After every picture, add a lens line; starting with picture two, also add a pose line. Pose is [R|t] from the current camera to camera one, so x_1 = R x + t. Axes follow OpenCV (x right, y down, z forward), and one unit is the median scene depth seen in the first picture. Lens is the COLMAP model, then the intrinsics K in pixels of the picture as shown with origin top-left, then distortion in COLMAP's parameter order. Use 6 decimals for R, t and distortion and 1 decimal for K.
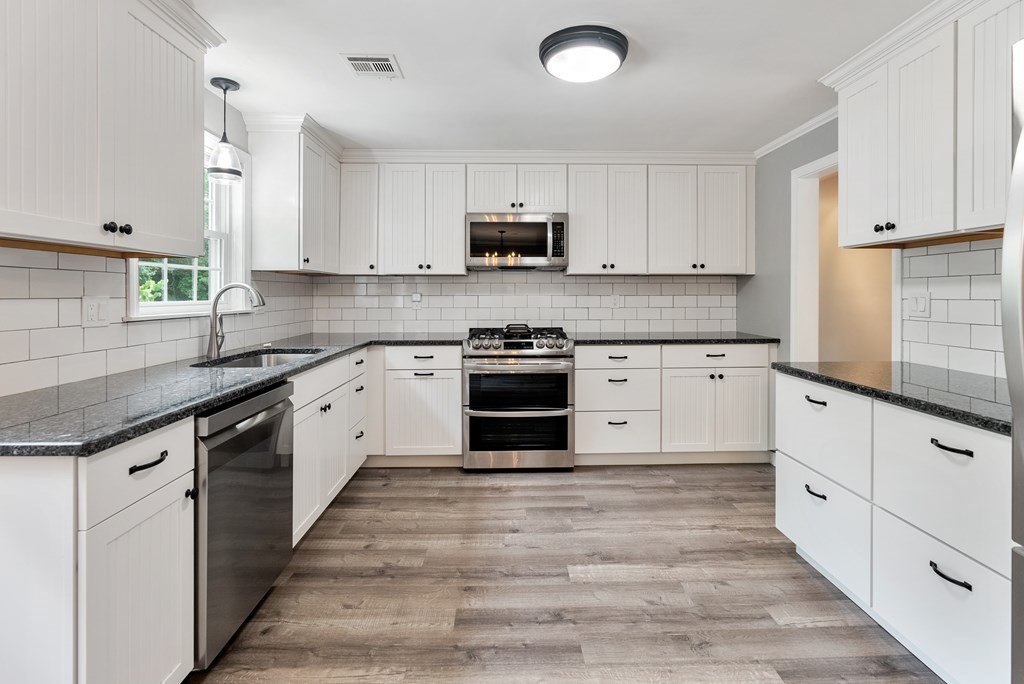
lens RADIAL K [[479.6, 0, 514.5], [0, 479.6, 297.2], [0, 0, 1]] dist [-0.013187, 0.004220]
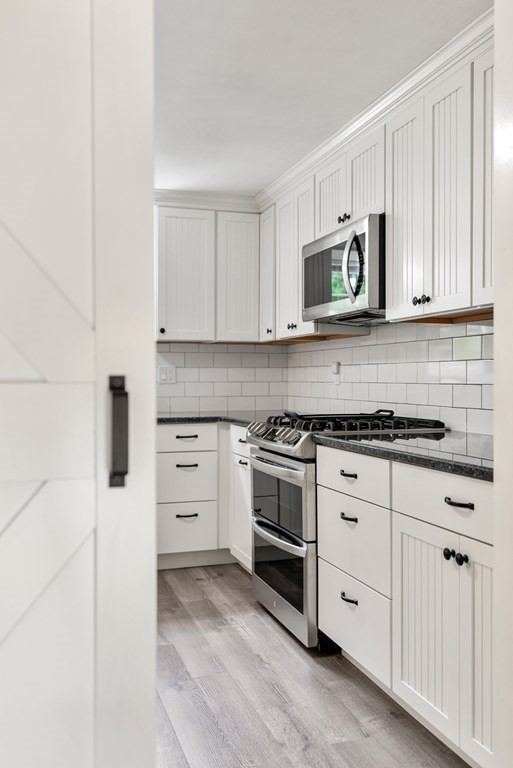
lens RADIAL K [[696.7, 0, 253.5], [0, 696.7, 382.2], [0, 0, 1]] dist [0.007449, 0.000000]
pose [[0.289199, 0.007222, -0.957242, 1.177945], [-0.008058, 0.999954, 0.005109, 0.026613], [0.957235, 0.006236, 0.289244, 0.862794]]
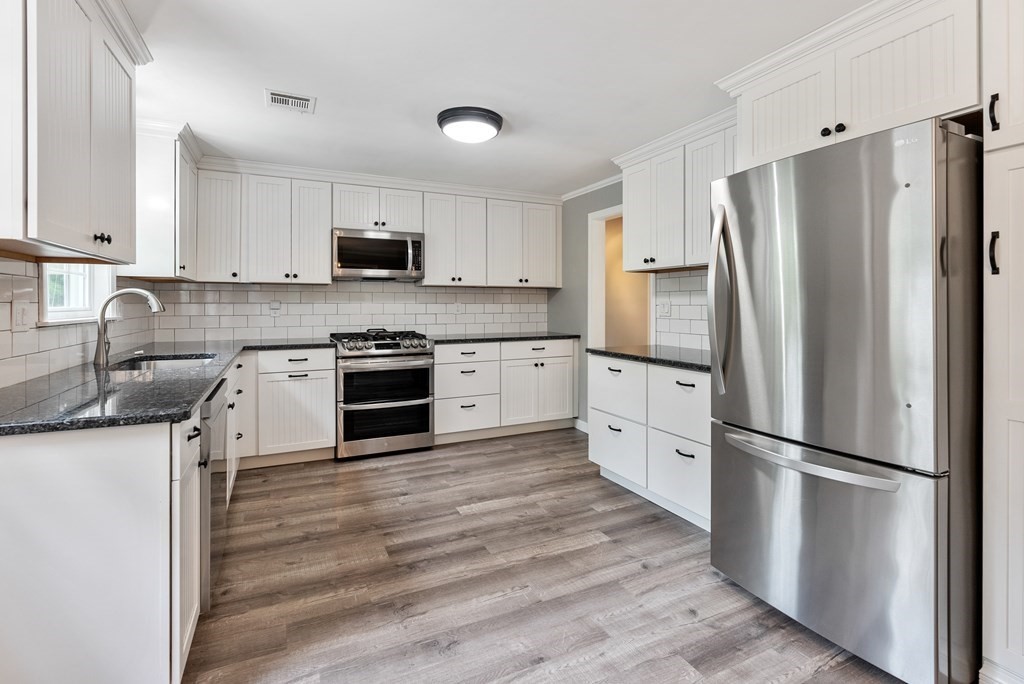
lens RADIAL K [[479.6, 0, 507.3], [0, 479.6, 305.9], [0, 0, 1]] dist [-0.013187, 0.004220]
pose [[0.914631, 0.000041, 0.404289, -0.246158], [0.001081, 0.999996, -0.002545, 0.008718], [-0.404287, 0.002765, 0.914628, -0.222565]]
